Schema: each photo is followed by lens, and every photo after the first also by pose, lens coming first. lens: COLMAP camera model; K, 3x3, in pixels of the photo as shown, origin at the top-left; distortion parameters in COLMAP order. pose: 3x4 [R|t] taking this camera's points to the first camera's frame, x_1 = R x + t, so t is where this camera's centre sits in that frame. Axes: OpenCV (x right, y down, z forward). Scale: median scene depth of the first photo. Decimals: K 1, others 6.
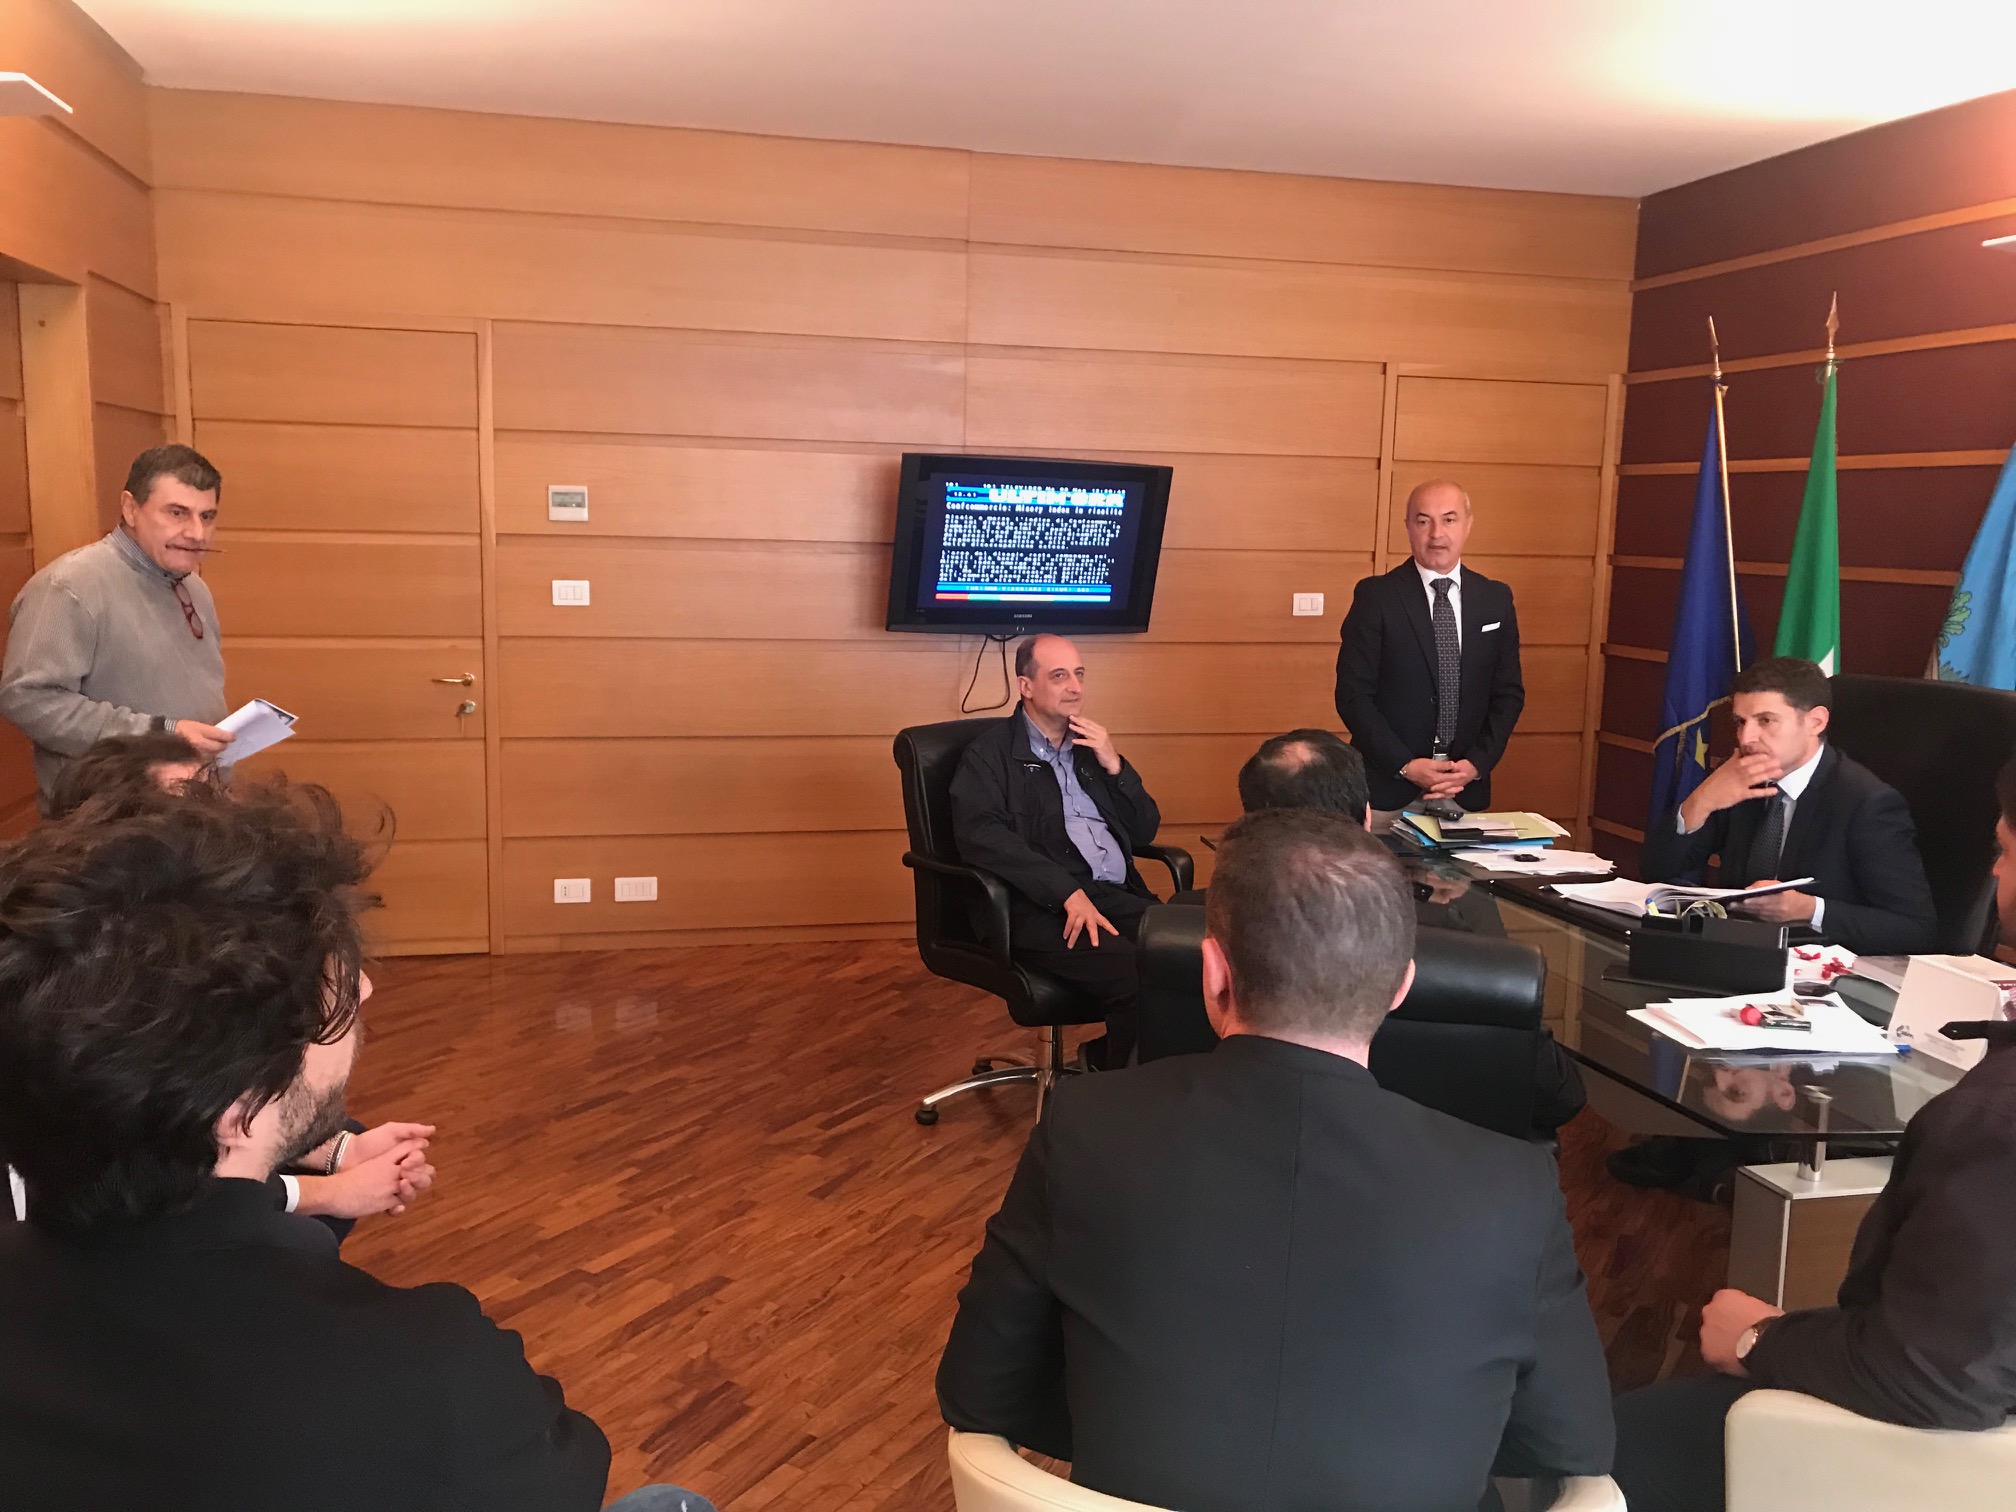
lens RADIAL K [[1700.6, 0, 1015.0], [0, 1700.6, 763.5], [0, 0, 1]] dist [-0.000798, 0.000621]
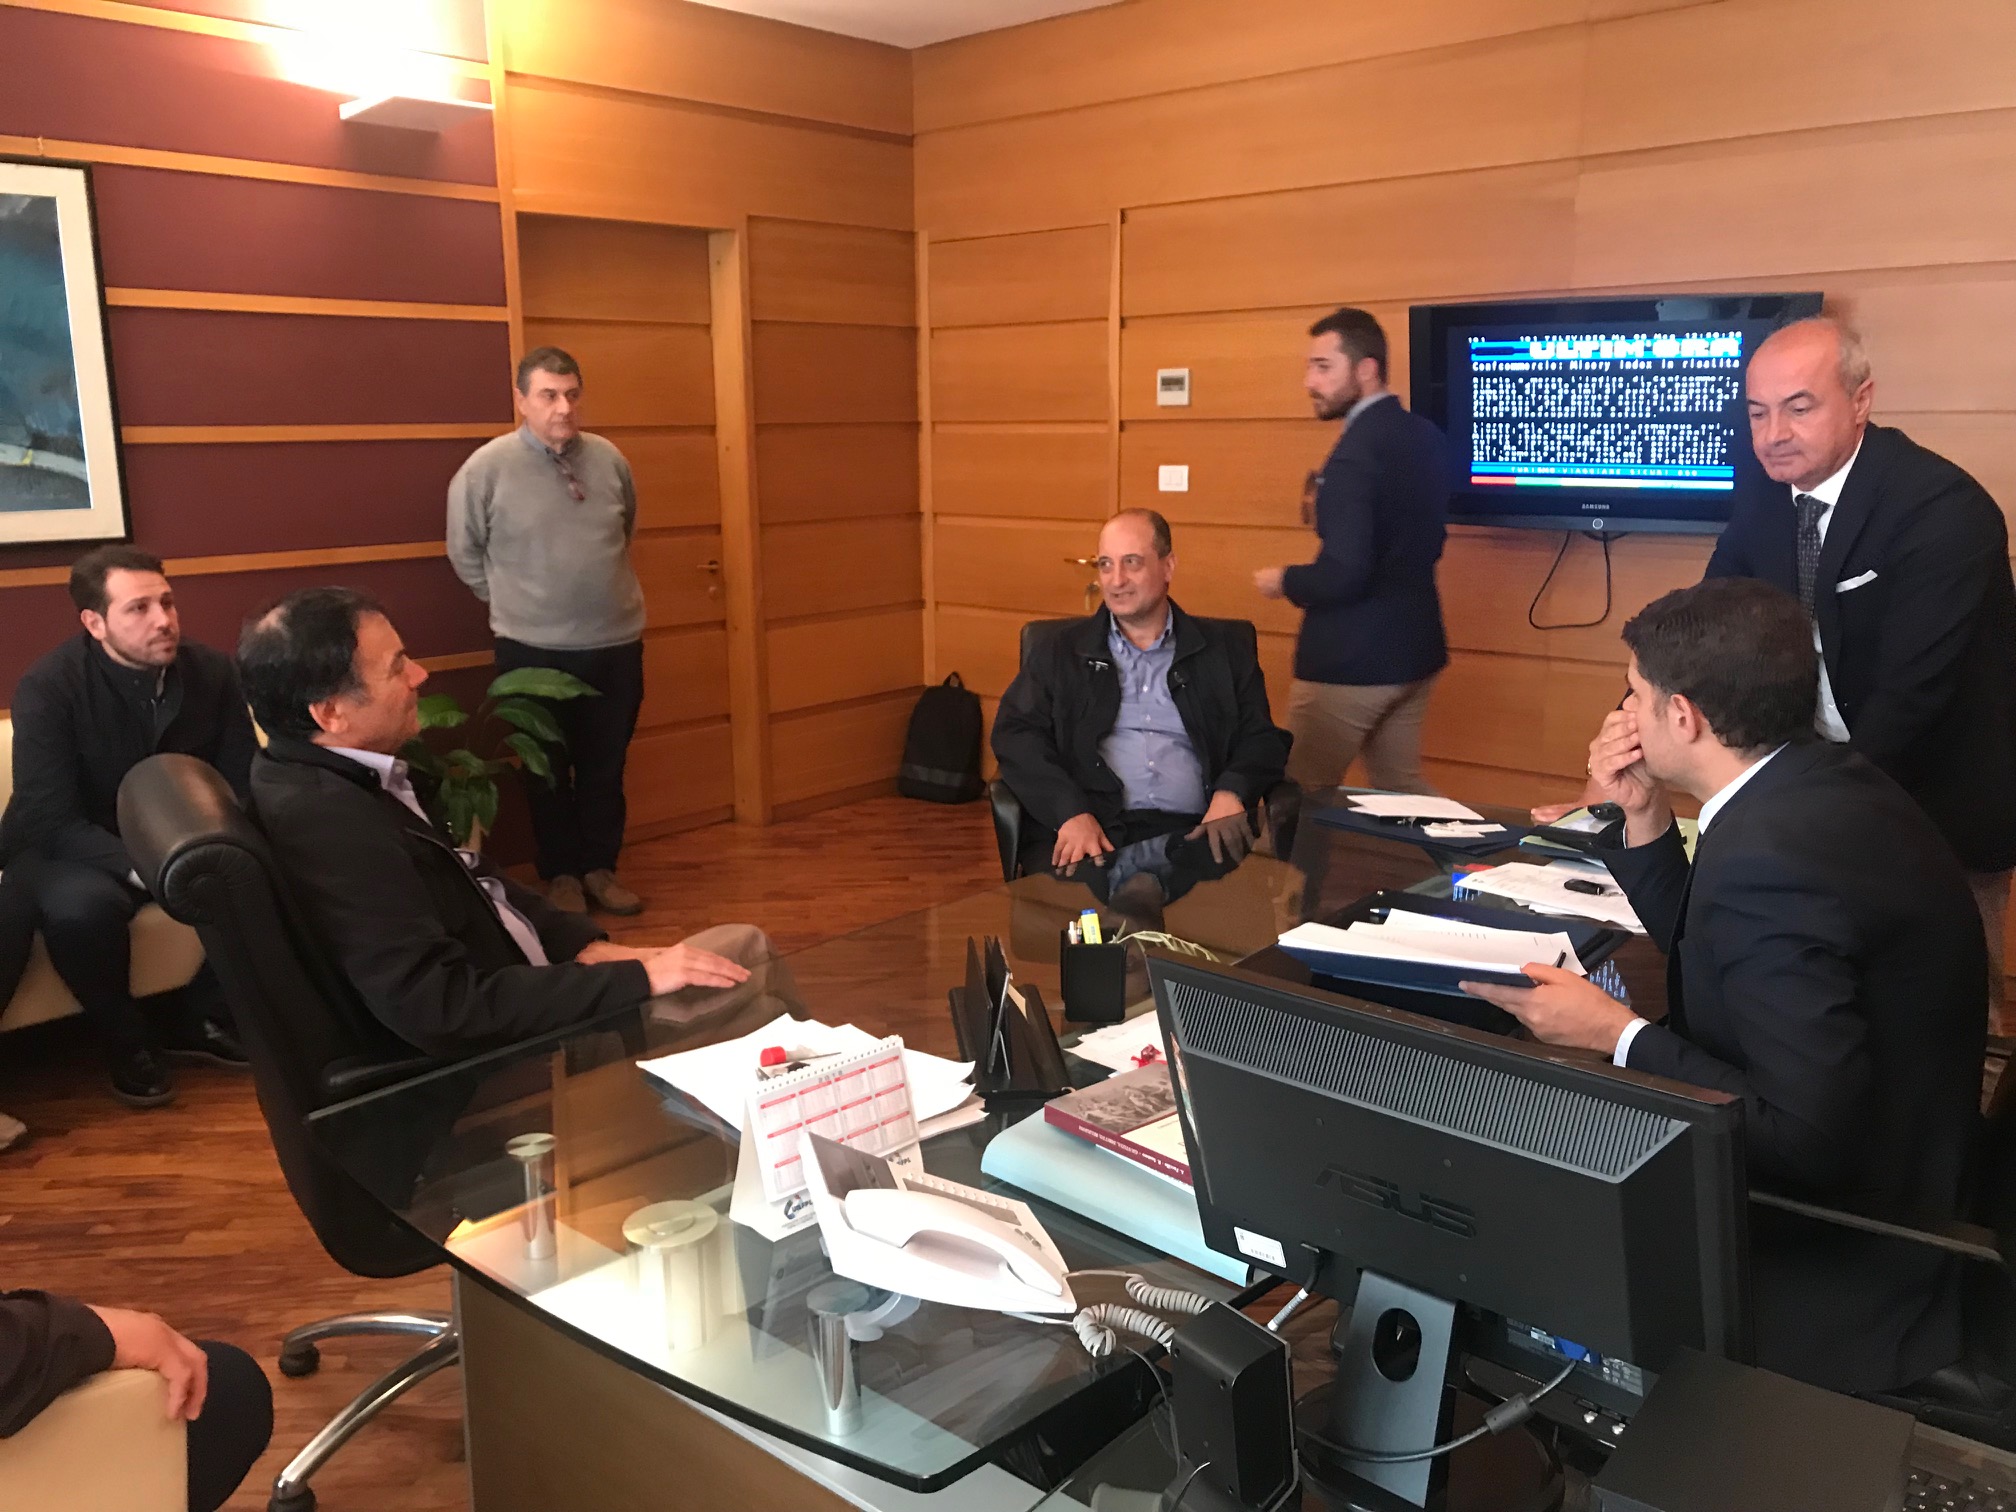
lens RADIAL K [[1700.6, 0, 1009.1], [0, 1700.6, 755.9], [0, 0, 1]] dist [-0.000798, 0.000621]
pose [[0.548030, 0.127677, -0.826657, 0.520726], [-0.105579, 0.990936, 0.083056, -0.010483], [0.829769, 0.041760, 0.556543, 0.357681]]
